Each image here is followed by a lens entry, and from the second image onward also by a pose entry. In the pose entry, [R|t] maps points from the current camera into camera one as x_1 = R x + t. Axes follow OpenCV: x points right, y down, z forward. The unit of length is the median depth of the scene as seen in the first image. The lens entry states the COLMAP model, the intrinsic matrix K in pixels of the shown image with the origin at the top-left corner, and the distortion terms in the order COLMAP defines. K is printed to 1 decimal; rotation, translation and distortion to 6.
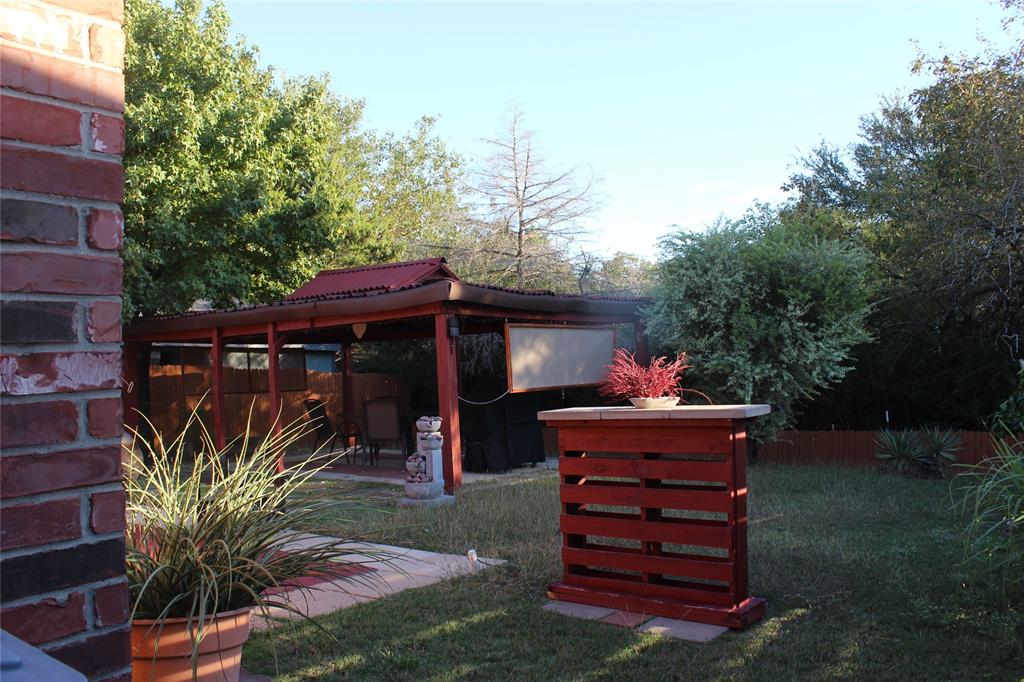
lens RADIAL K [[887.5, 0, 512.0], [0, 887.5, 341.0], [0, 0, 1]] dist [-0.186672, 0.200777]
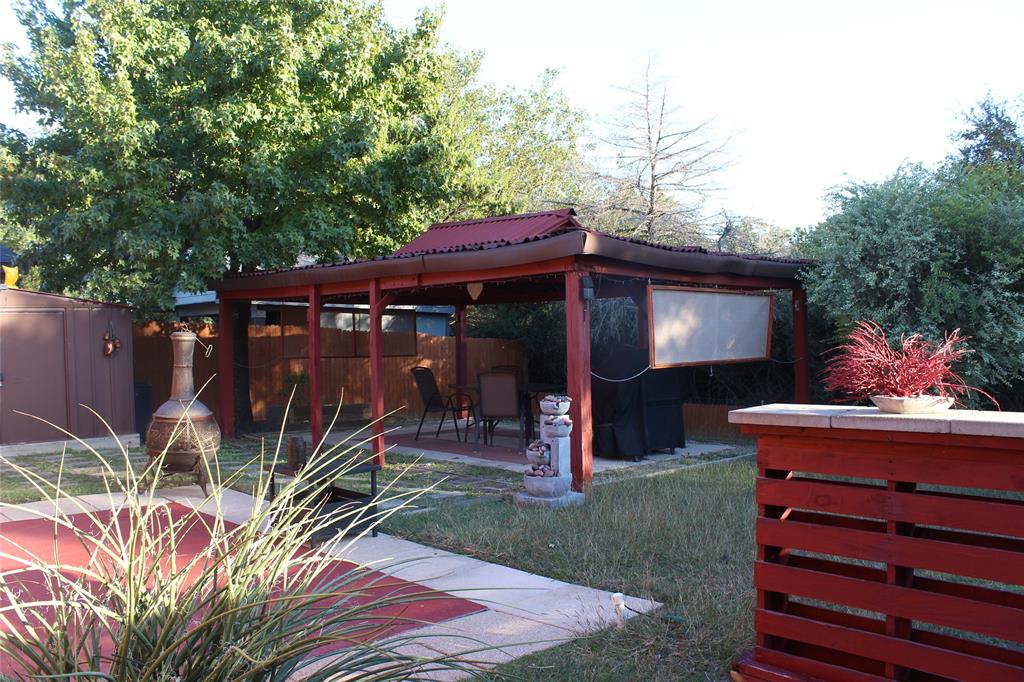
lens RADIAL K [[887.5, 0, 512.0], [0, 887.5, 341.0], [0, 0, 1]] dist [-0.186672, 0.200777]
pose [[0.991162, 0.025753, -0.130137, -0.019873], [-0.020600, 0.998955, 0.040793, 0.001103], [0.131051, -0.037752, 0.990657, 0.128067]]
